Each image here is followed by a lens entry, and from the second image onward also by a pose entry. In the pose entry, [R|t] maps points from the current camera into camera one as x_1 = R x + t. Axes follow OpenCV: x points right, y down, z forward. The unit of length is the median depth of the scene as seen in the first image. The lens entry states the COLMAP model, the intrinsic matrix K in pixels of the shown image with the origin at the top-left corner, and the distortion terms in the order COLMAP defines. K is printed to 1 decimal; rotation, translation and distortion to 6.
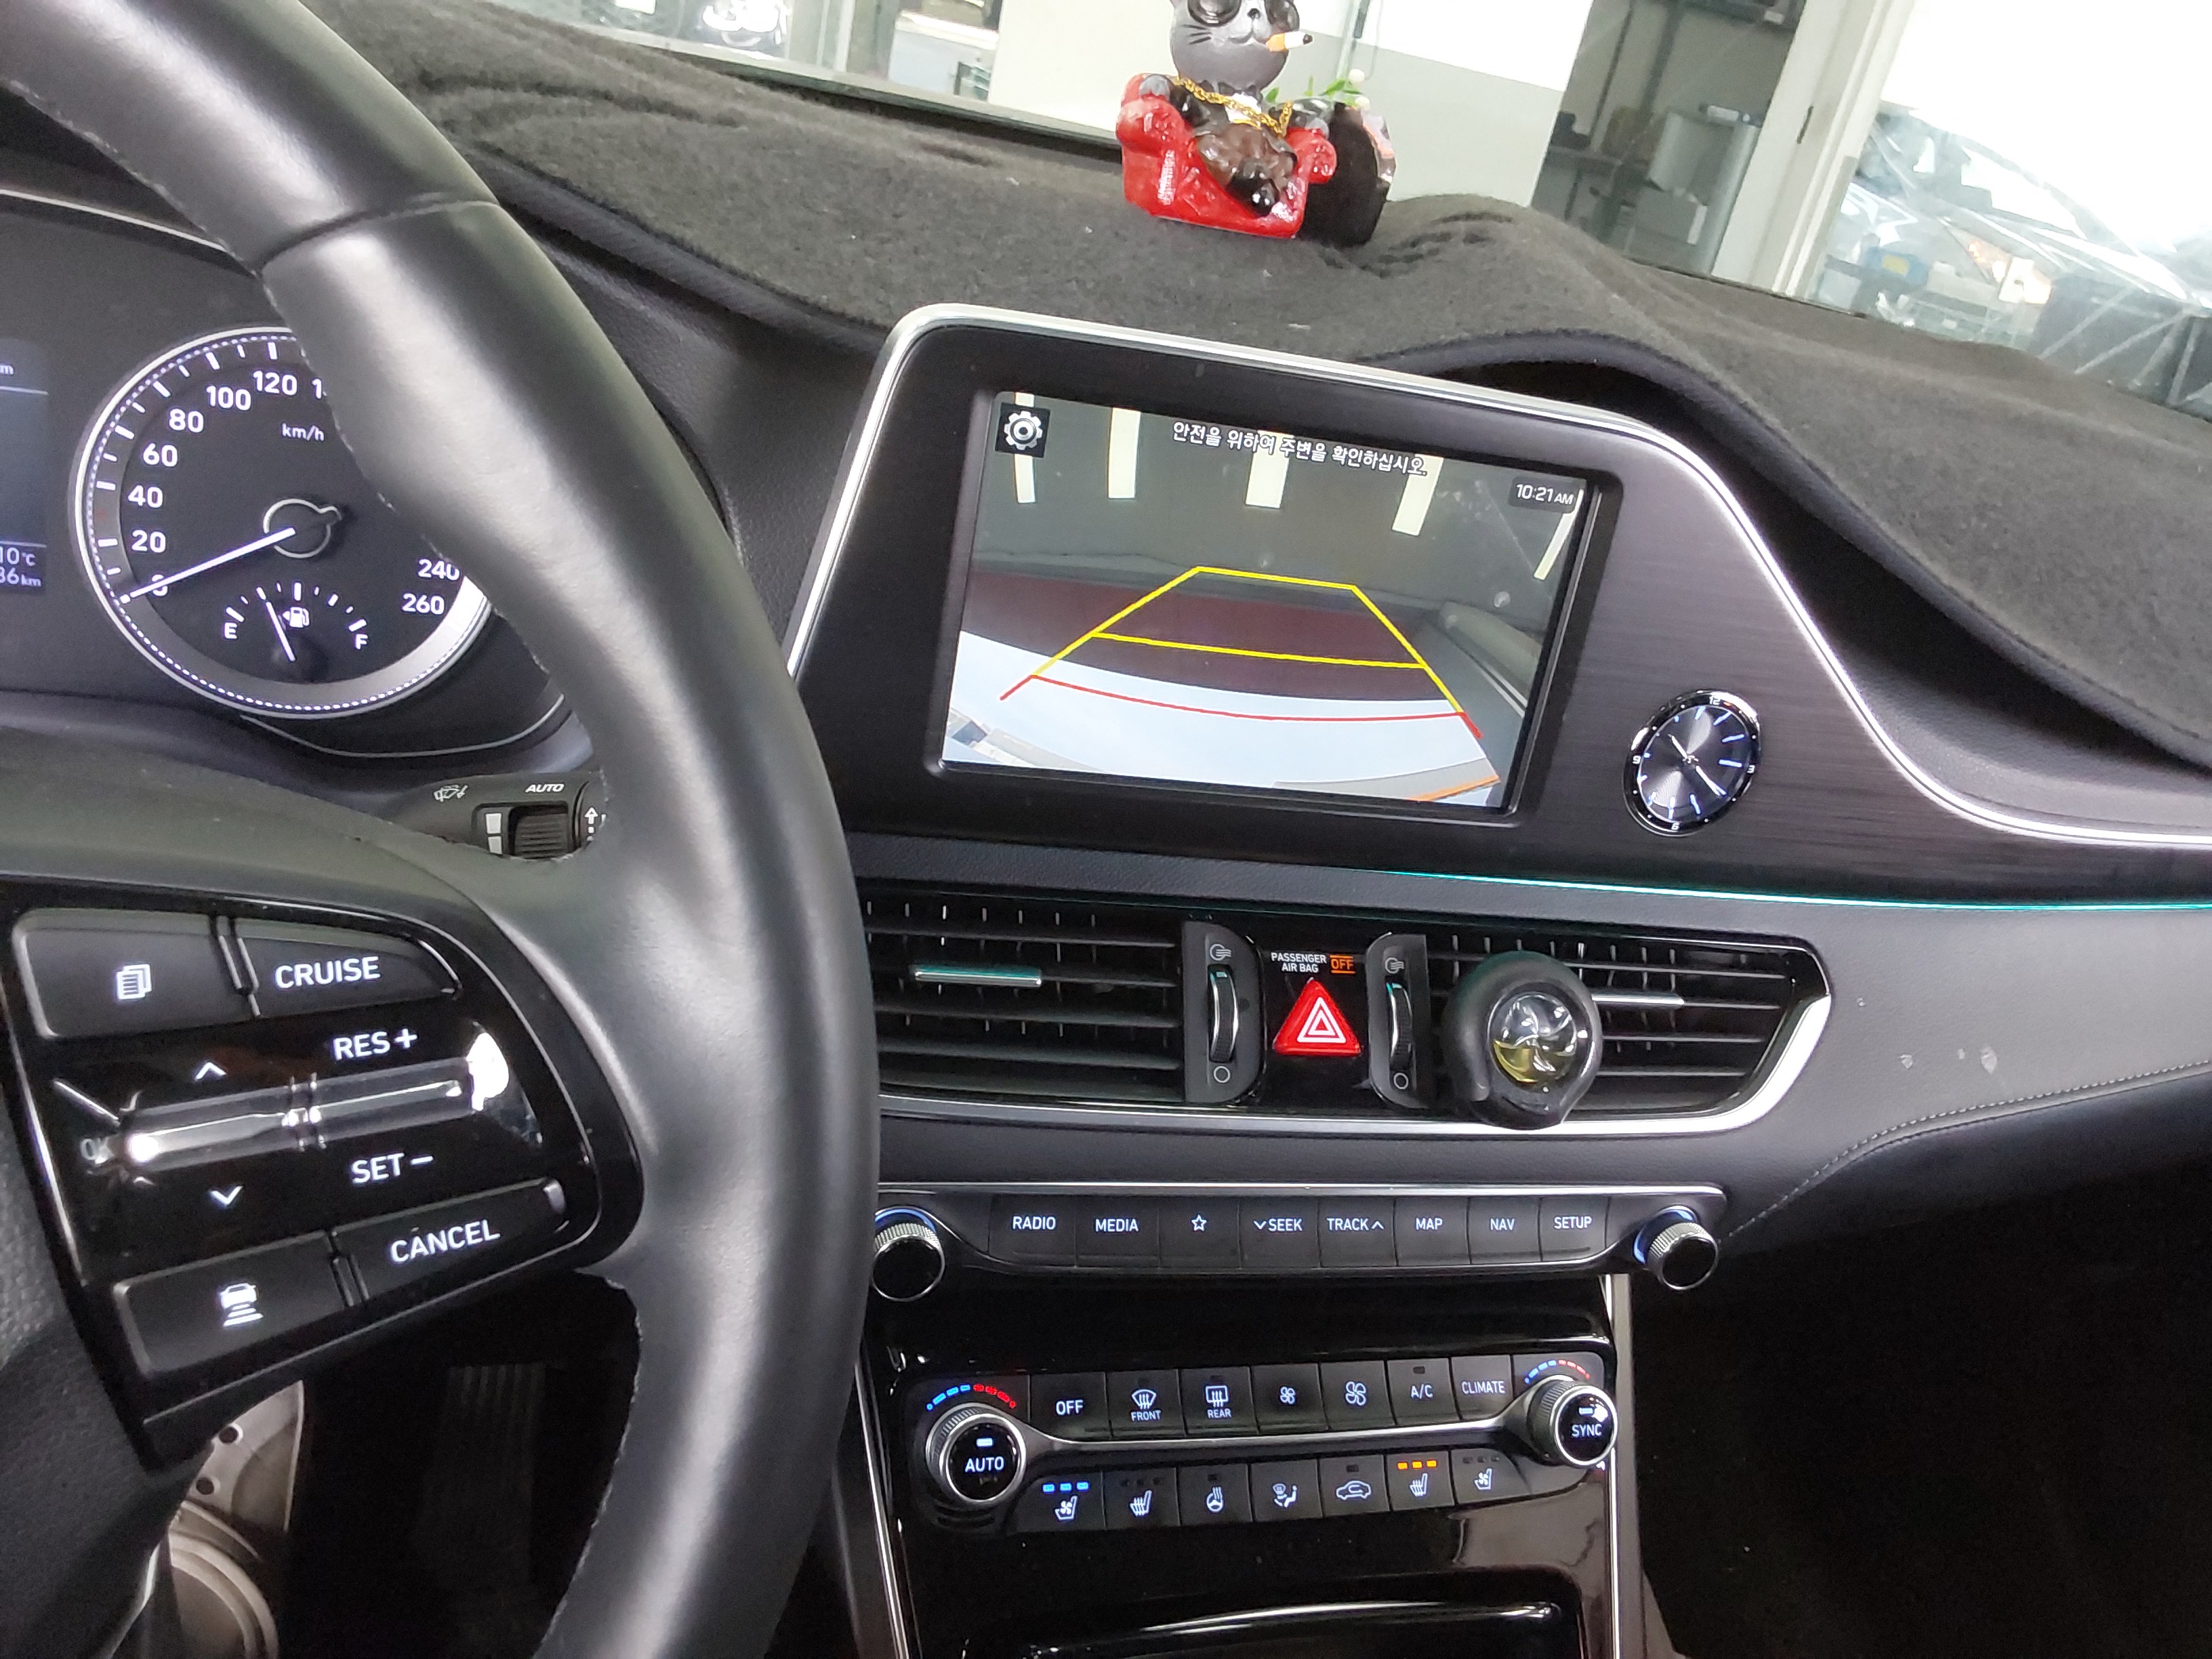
lens RADIAL K [[1749.4, 0, 1106.0], [0, 1749.4, 829.5], [0, 0, 1]] dist [0.189604, -0.336232]
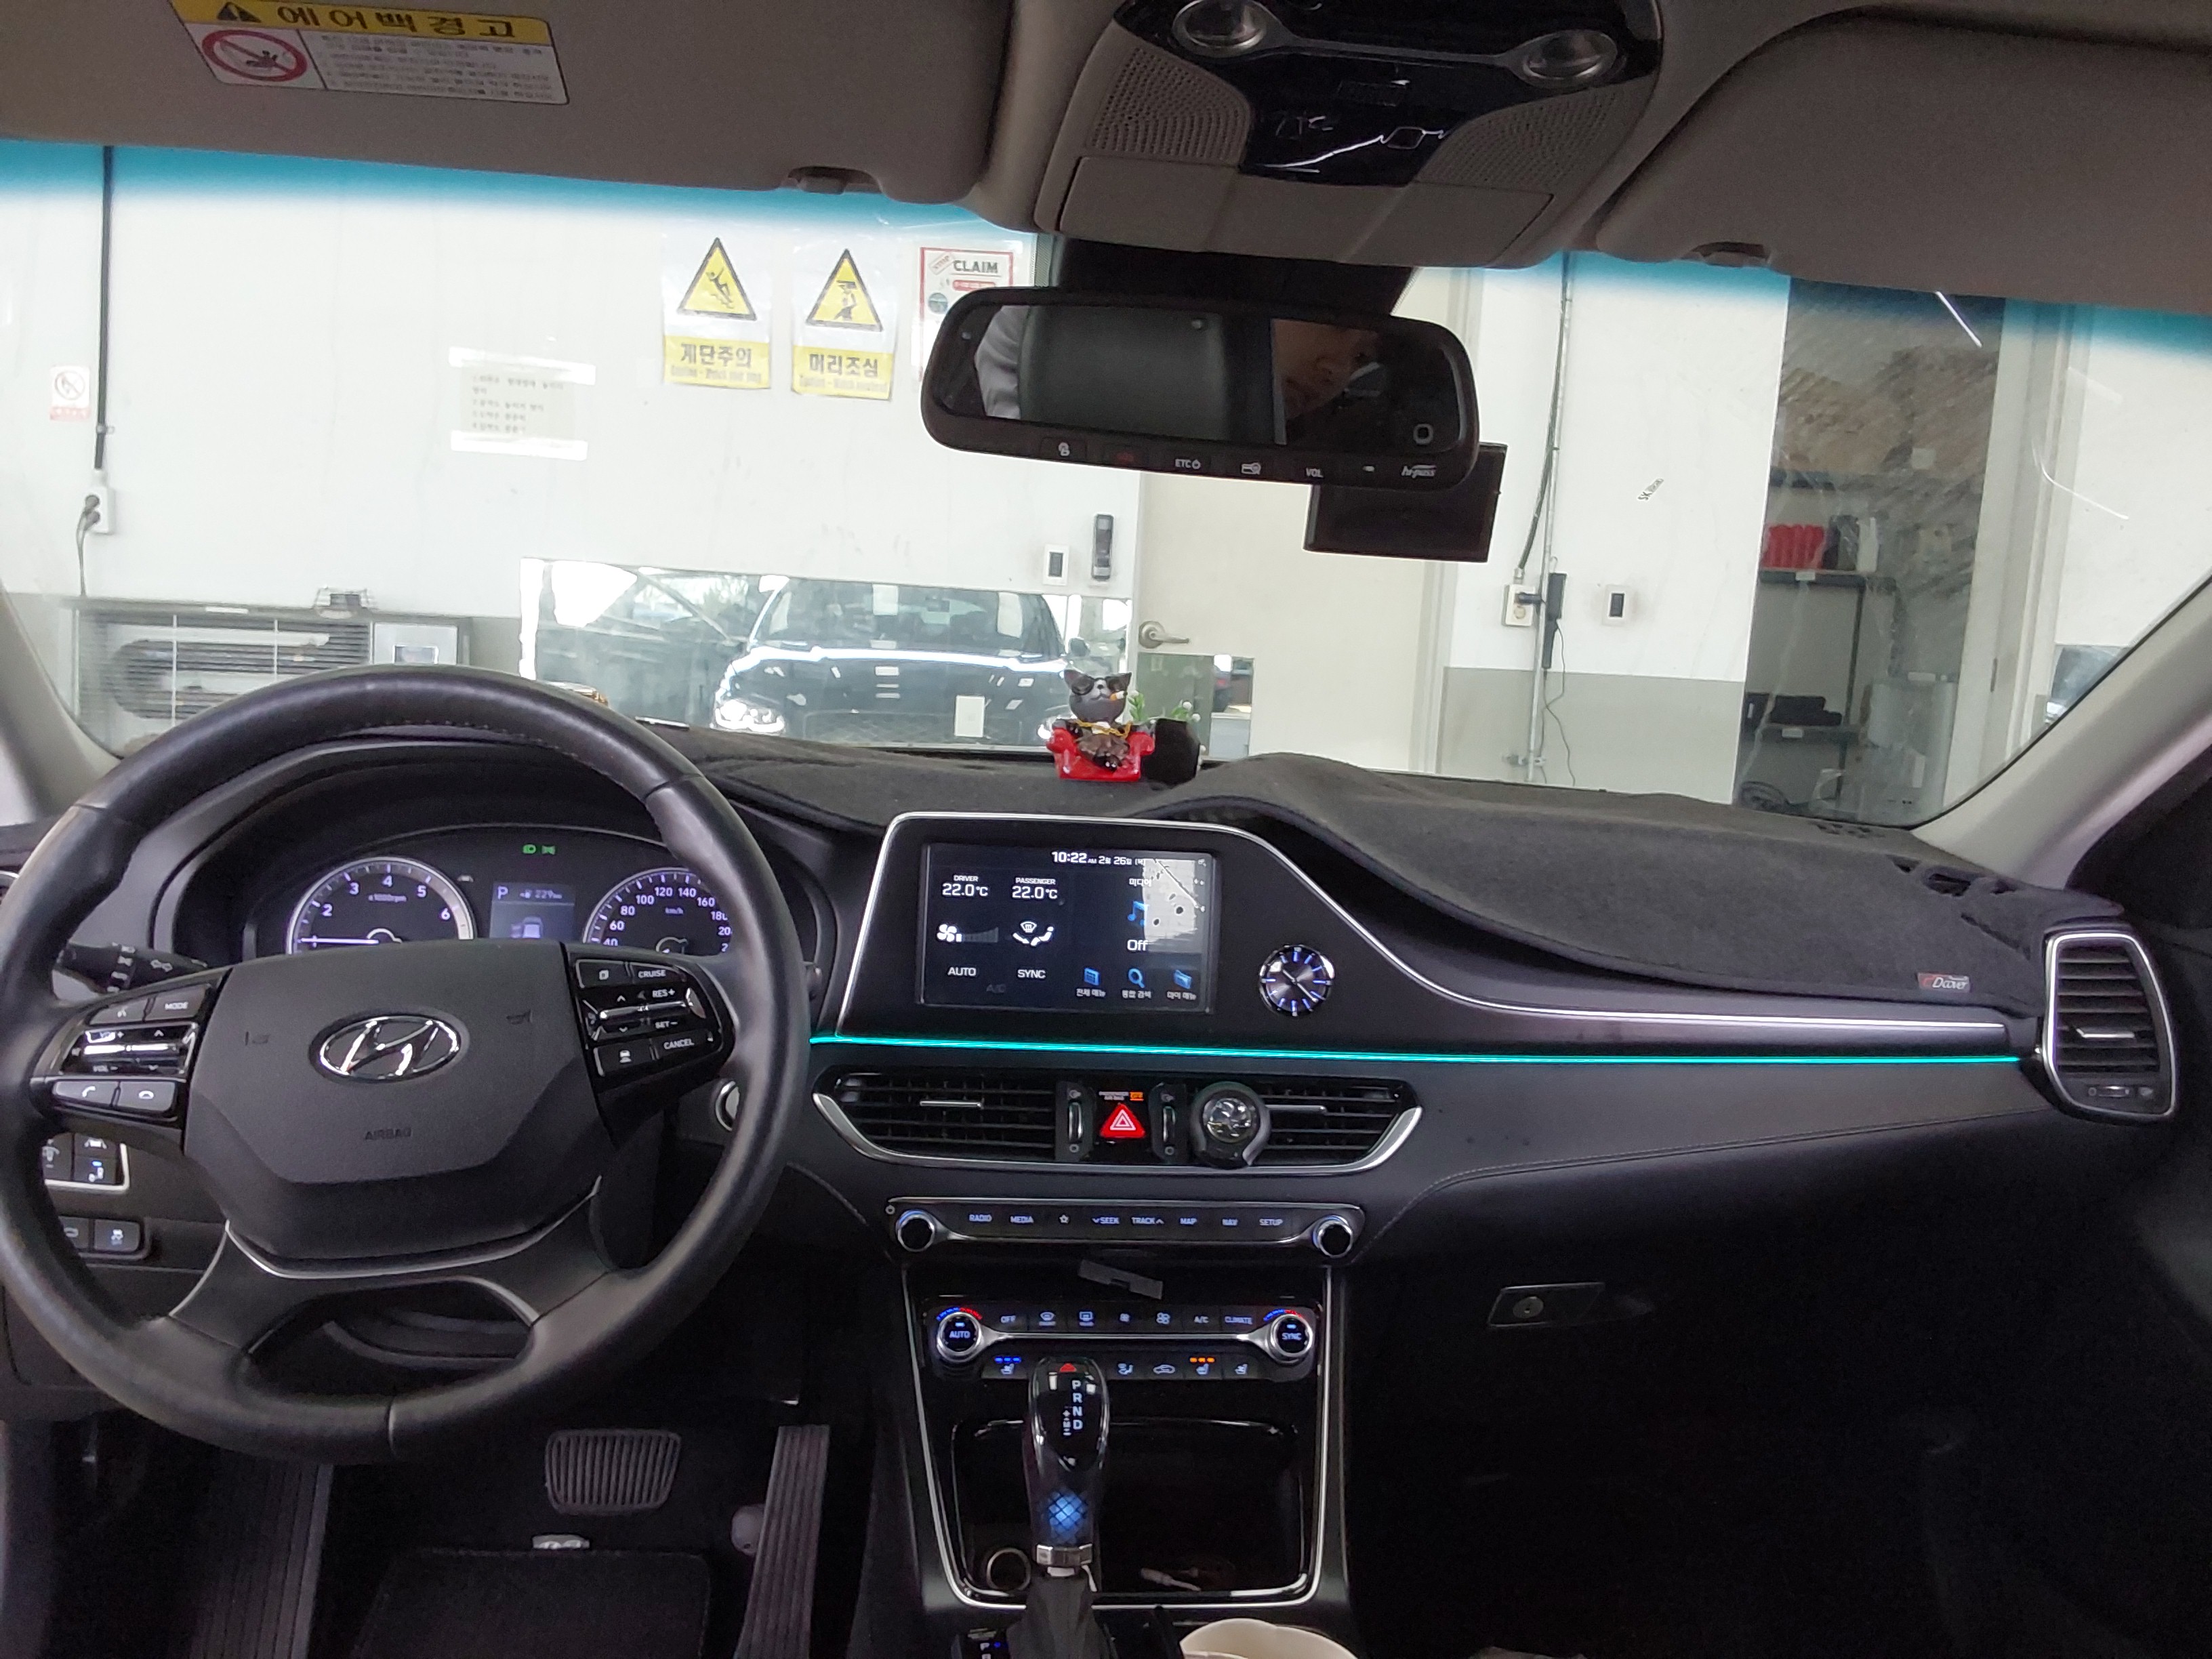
lens RADIAL K [[1749.4, 0, 1106.0], [0, 1749.4, 829.5], [0, 0, 1]] dist [0.189604, -0.336232]
pose [[0.971255, -0.138996, -0.193244, 0.568407], [0.062756, 0.932610, -0.355387, 0.540985], [0.229619, 0.333045, 0.914525, -1.031866]]
